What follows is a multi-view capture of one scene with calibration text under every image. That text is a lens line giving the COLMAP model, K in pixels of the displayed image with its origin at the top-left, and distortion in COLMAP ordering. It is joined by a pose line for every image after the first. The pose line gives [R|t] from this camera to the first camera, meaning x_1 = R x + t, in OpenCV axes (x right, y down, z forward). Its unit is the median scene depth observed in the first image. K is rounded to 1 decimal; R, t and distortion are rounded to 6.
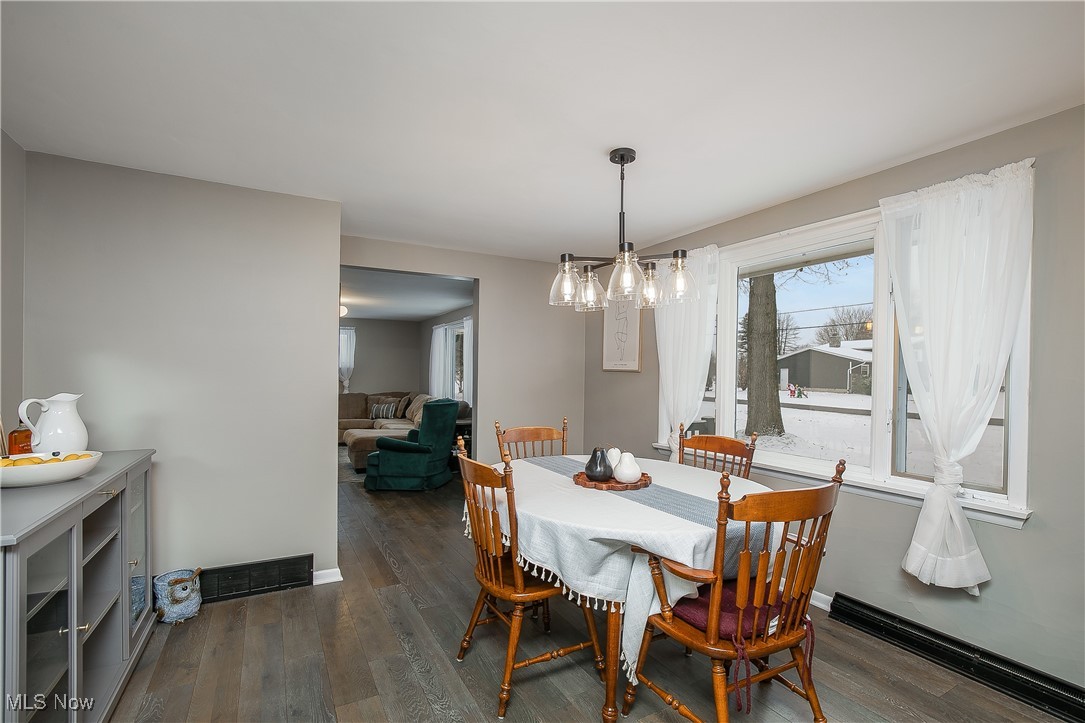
lens RADIAL K [[498.1, 0, 542.5], [0, 498.1, 361.5], [0, 0, 1]] dist [-0.001859, -0.000077]
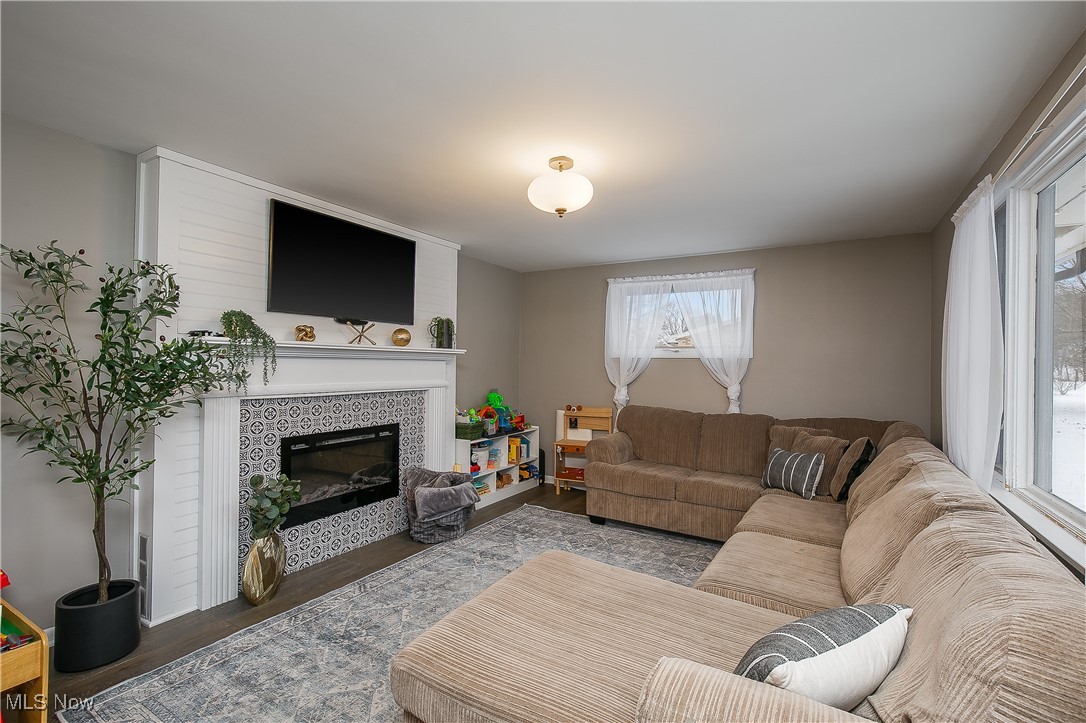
lens RADIAL K [[498.5, 0, 543.0], [0, 498.5, 361.5], [0, 0, 1]] dist [-0.001859, -0.000077]
pose [[0.516540, -0.005935, -0.856243, -0.095386], [0.011984, 0.999928, 0.000299, 0.014963], [0.856179, -0.010416, 0.516574, 0.652602]]
